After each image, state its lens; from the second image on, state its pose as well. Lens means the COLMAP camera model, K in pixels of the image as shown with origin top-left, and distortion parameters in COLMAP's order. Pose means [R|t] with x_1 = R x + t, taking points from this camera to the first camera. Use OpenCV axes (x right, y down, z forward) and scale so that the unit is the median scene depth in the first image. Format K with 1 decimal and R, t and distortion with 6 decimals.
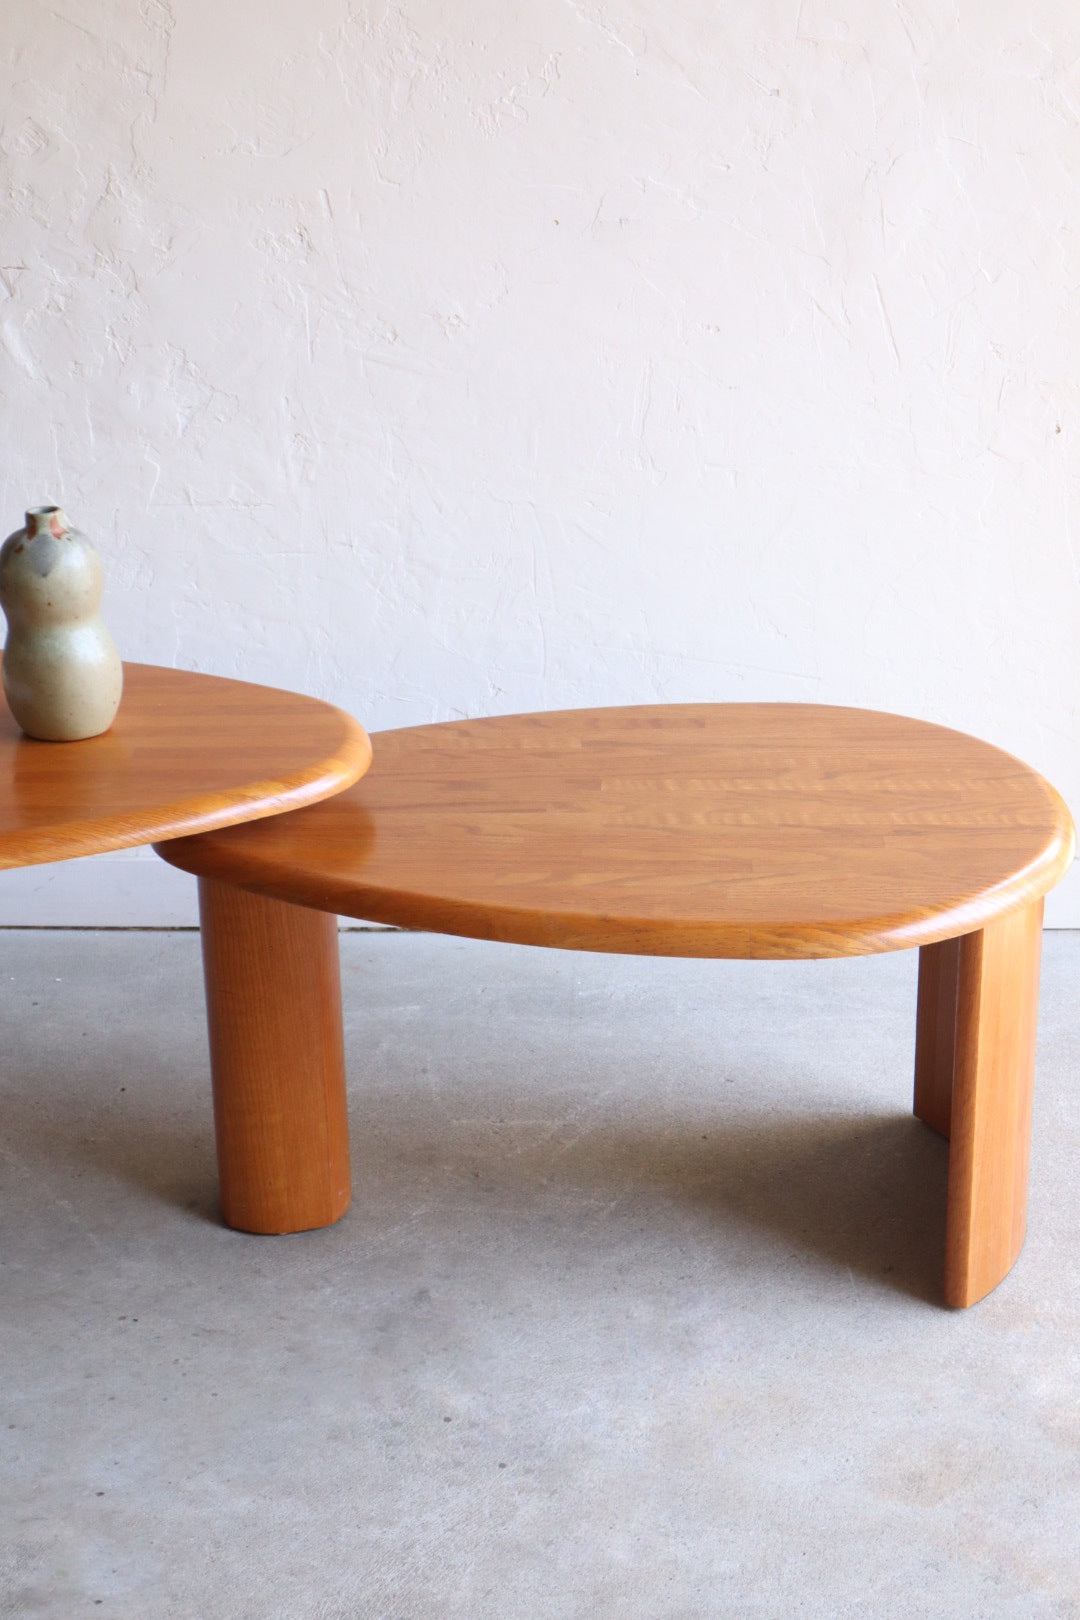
lens RADIAL K [[2976.7, 0, 554.1], [0, 2976.7, 830.5], [0, 0, 1]] dist [0.104141, 0.000000]
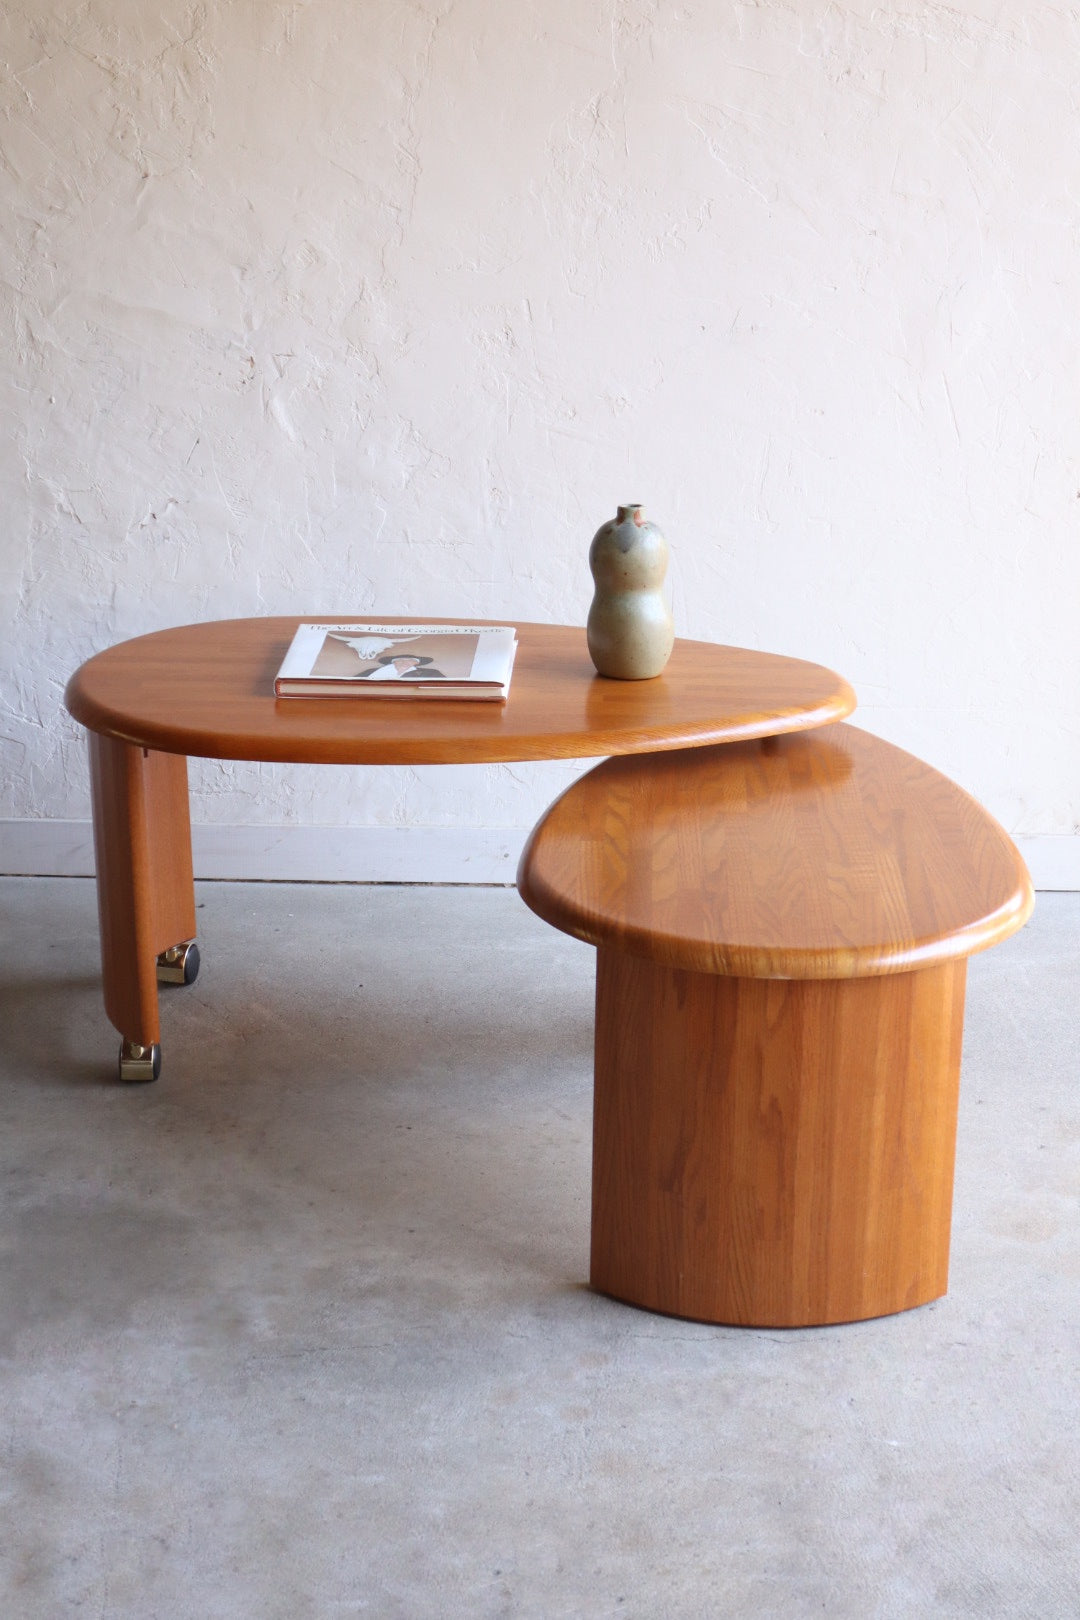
lens RADIAL K [[2750.0, 0, 541.2], [0, 2750.0, 820.8], [0, 0, 1]] dist [0.080428, 0.000000]
pose [[0.998972, 0.015279, 0.042670, -0.122801], [-0.011926, 0.996900, -0.077764, 0.110883], [-0.043726, 0.077175, 0.996058, -0.191170]]
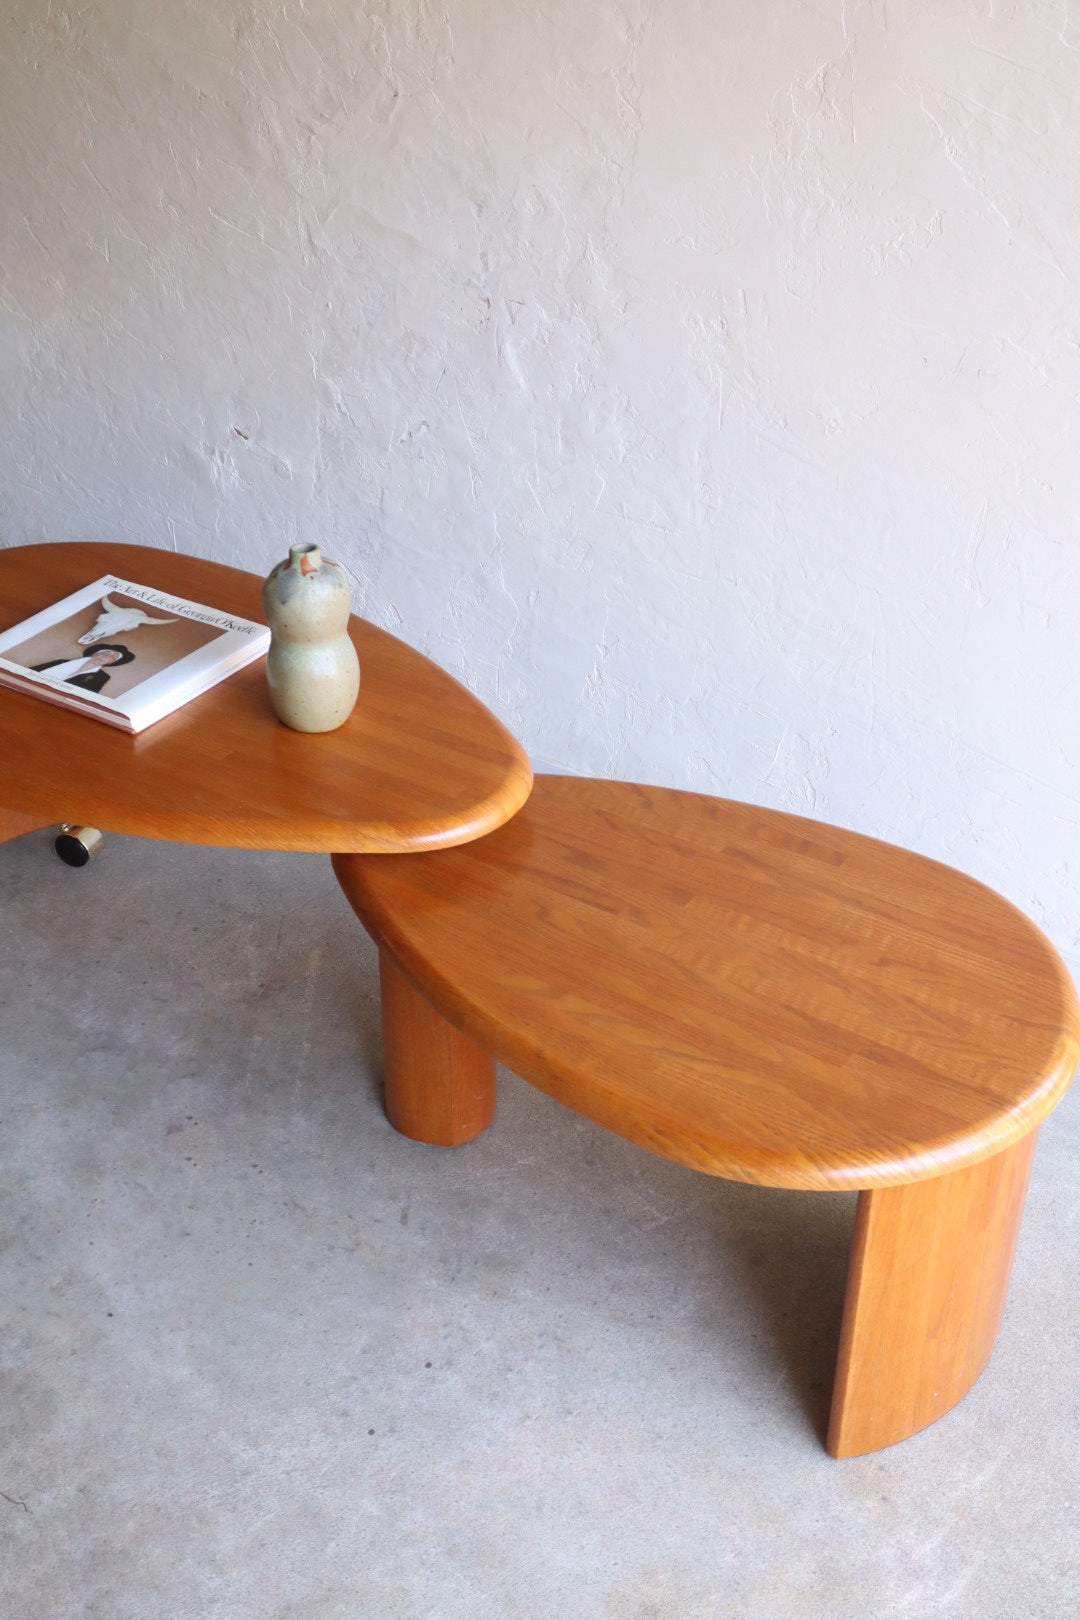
lens RADIAL K [[1944.9, 0, 563.8], [0, 1944.9, 818.7], [0, 0, 1]] dist [-0.031121, 0.000000]
pose [[0.842715, 0.314625, -0.436856, 0.261430], [-0.231114, 0.944303, 0.234259, -0.187534], [0.486229, -0.096450, 0.868492, 0.315574]]
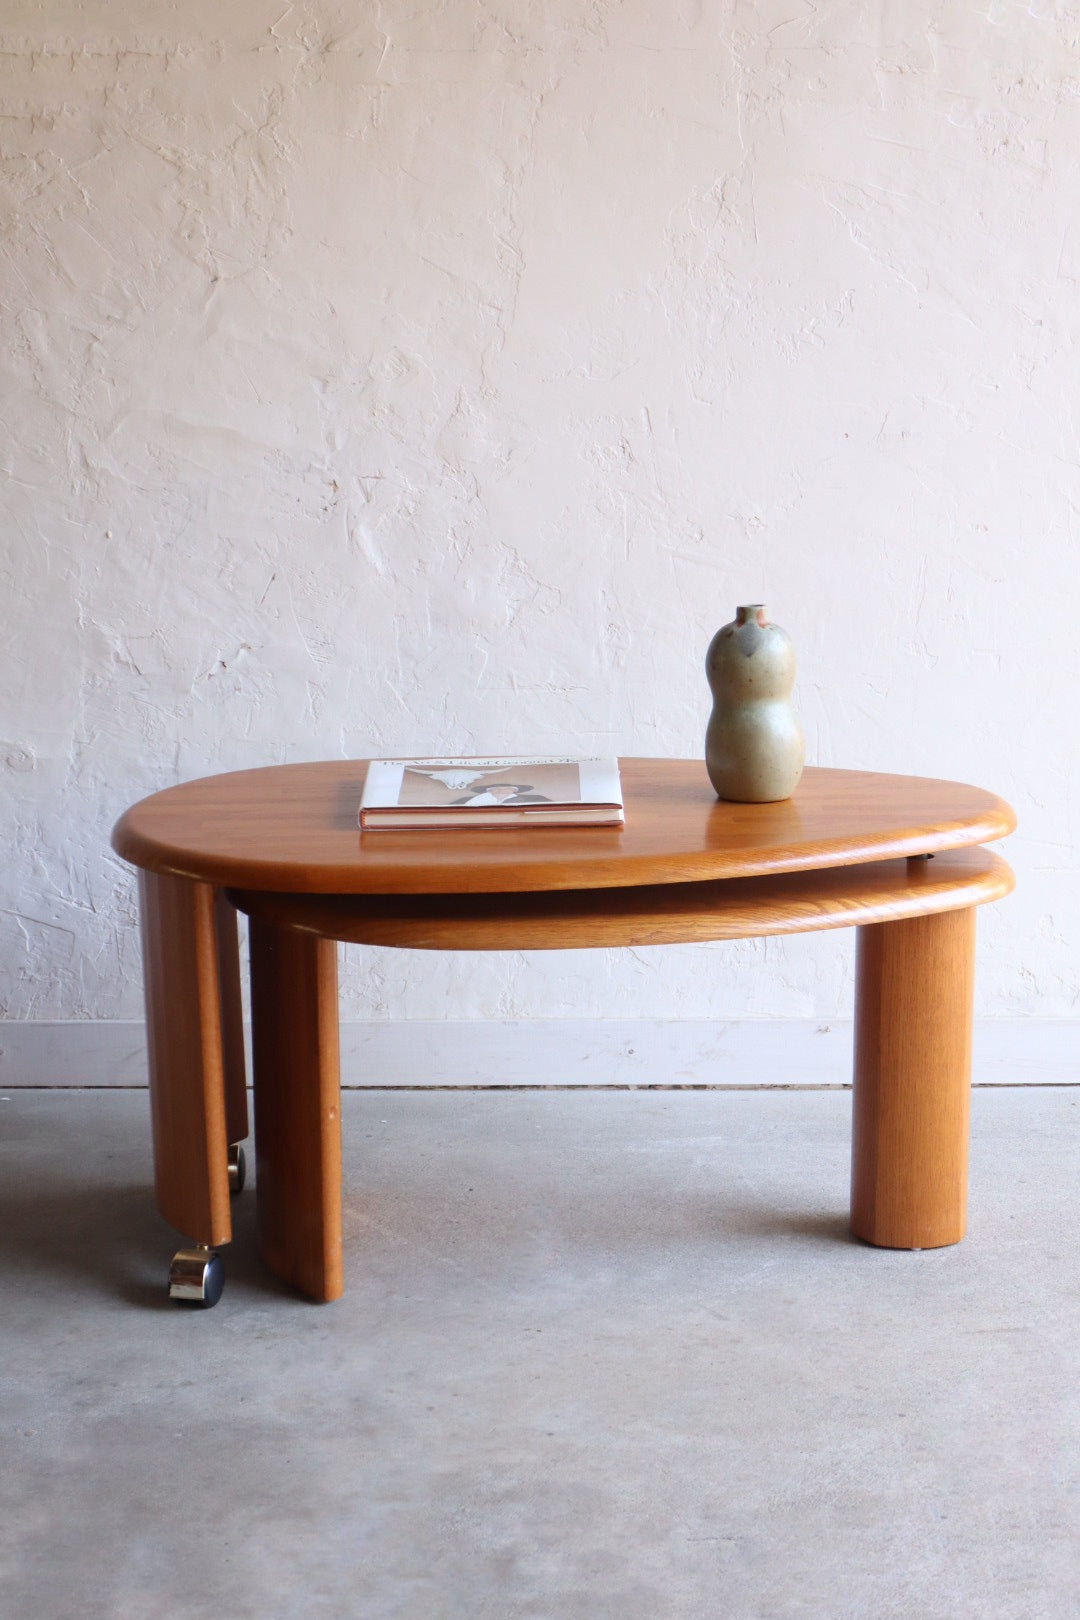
lens RADIAL K [[3231.4, 0, 538.4], [0, 3231.4, 826.9], [0, 0, 1]] dist [0.134968, 0.000000]
pose [[0.999761, -0.000111, 0.021879, -0.150750], [0.004314, 0.981359, -0.192138, 0.191194], [-0.021450, 0.192186, 0.981124, -0.201364]]
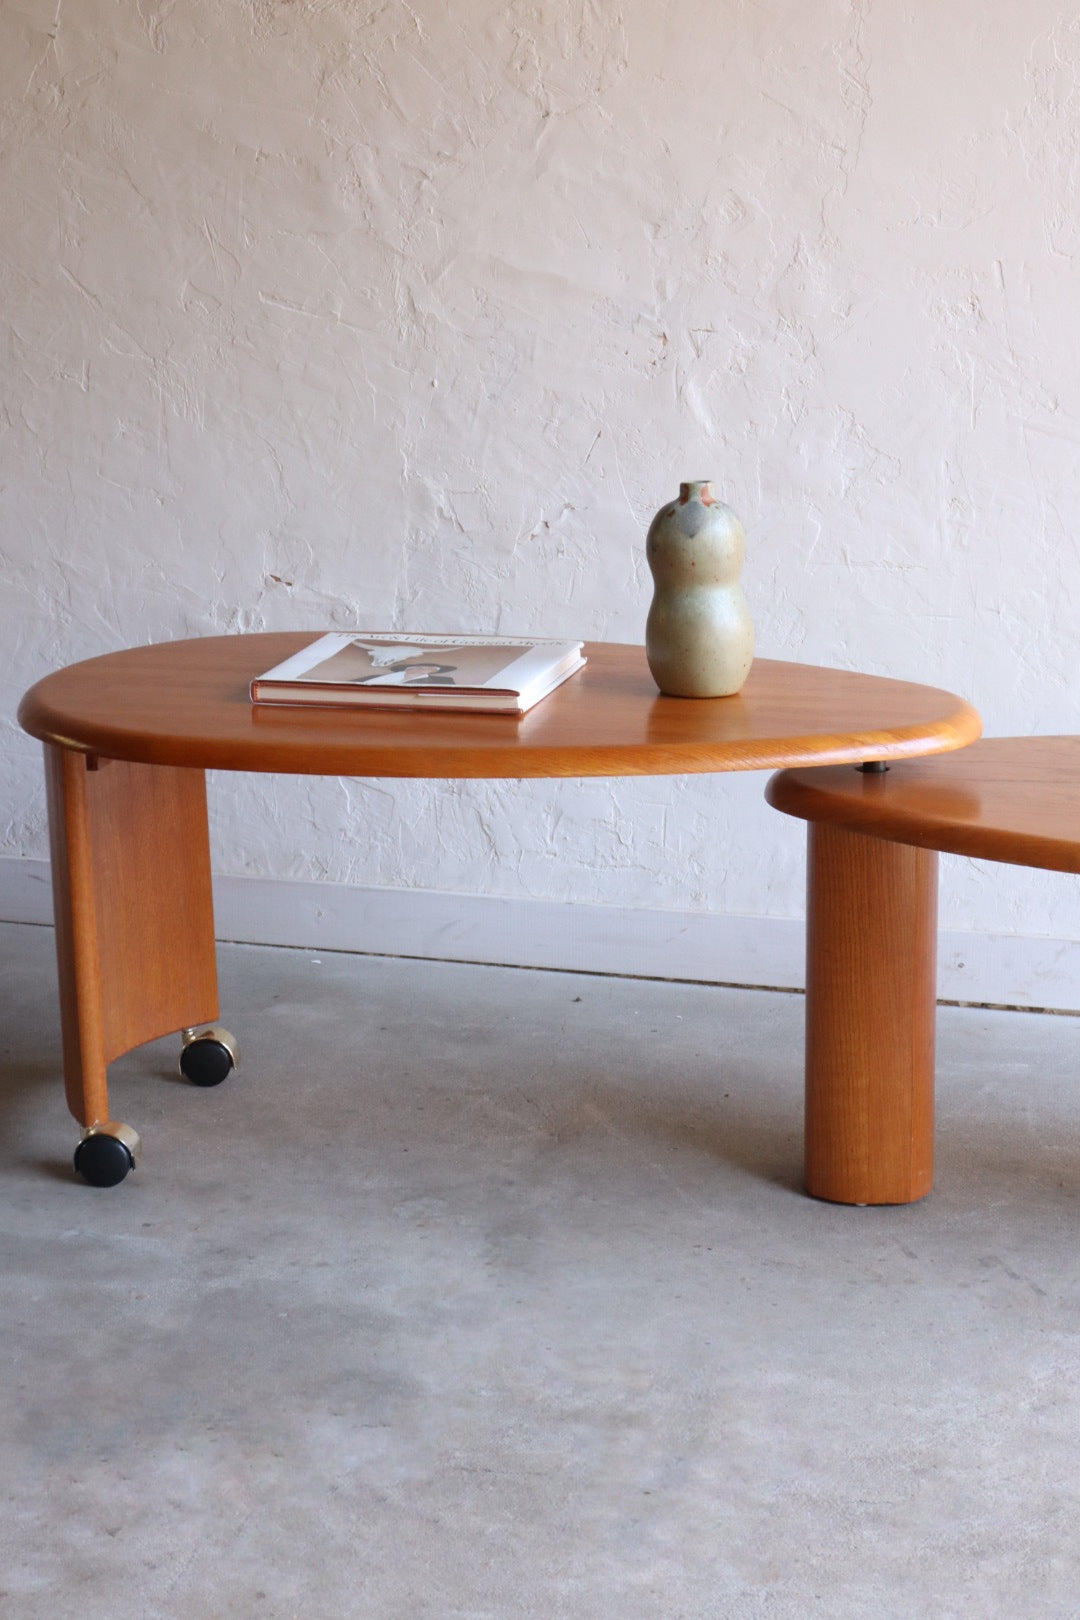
lens RADIAL K [[3340.0, 0, 539.6], [0, 3340.0, 837.4], [0, 0, 1]] dist [0.134603, 0.000000]
pose [[0.969024, 0.068132, -0.237381, 0.063148], [-0.104126, 0.984295, -0.142551, 0.176299], [0.223941, 0.162853, 0.960900, -0.142735]]
